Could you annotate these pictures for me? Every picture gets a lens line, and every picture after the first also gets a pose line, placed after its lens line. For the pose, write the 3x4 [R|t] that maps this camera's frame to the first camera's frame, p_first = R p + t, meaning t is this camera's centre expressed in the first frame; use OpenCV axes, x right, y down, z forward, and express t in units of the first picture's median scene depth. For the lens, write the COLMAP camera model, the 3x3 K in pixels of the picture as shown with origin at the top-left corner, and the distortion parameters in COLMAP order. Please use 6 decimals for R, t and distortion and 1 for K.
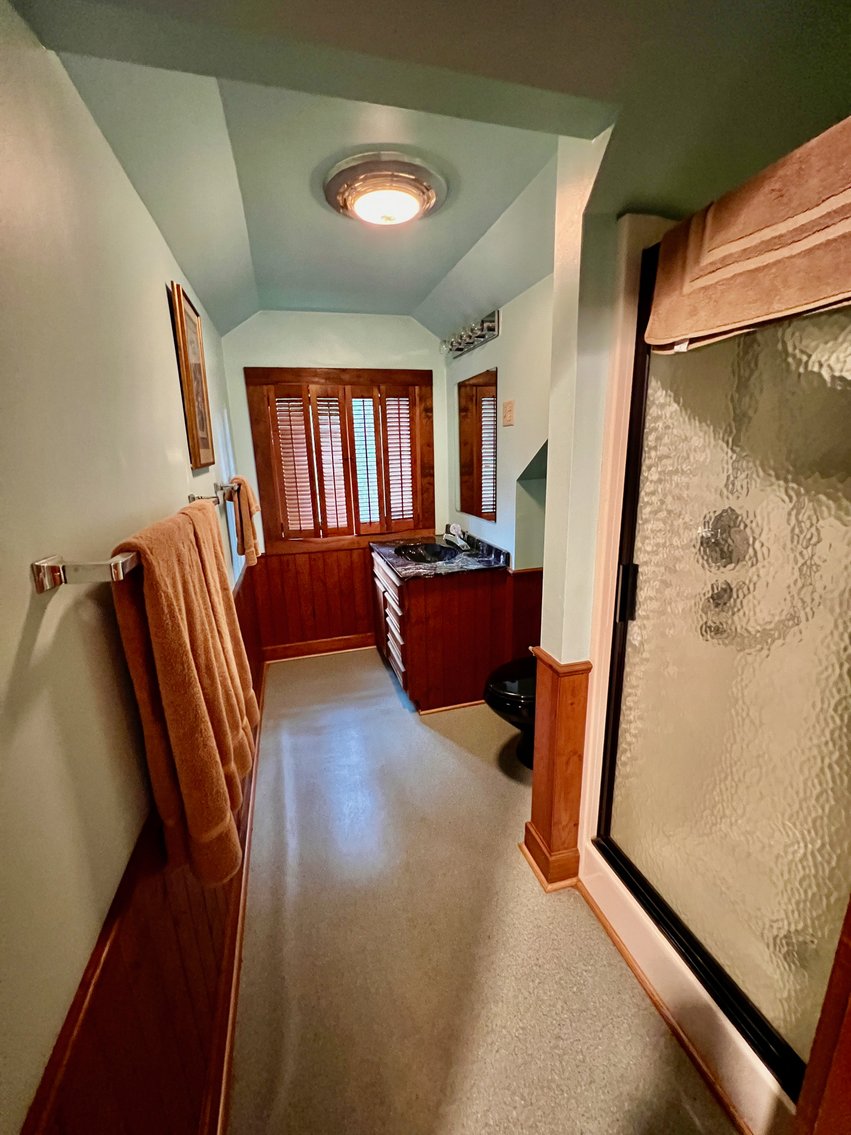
lens RADIAL K [[454.1, 0, 426.3], [0, 454.1, 566.7], [0, 0, 1]] dist [-0.003764, 0.000361]
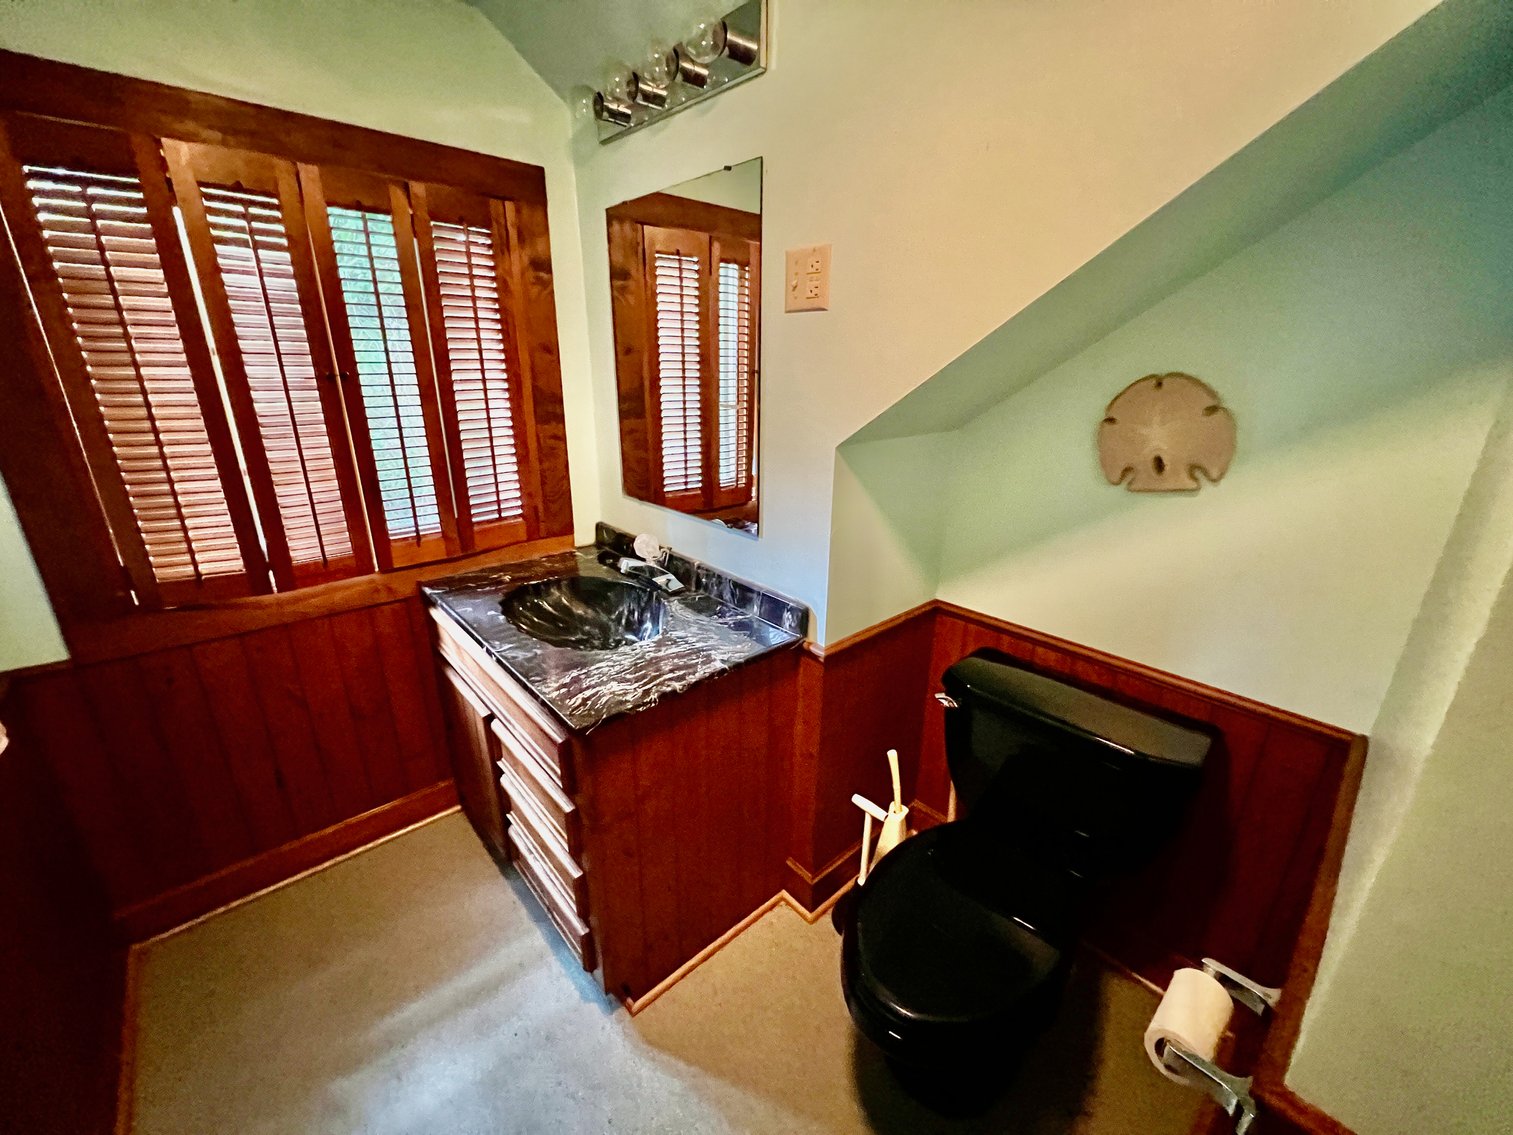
lens RADIAL K [[605.3, 0, 756.7], [0, 605.3, 564.2], [0, 0, 1]] dist [-0.003764, 0.000361]
pose [[0.896916, -0.102287, 0.430207, -0.088426], [0.070493, 0.993511, 0.089252, -0.102438], [-0.436545, -0.049725, 0.898307, 0.388857]]
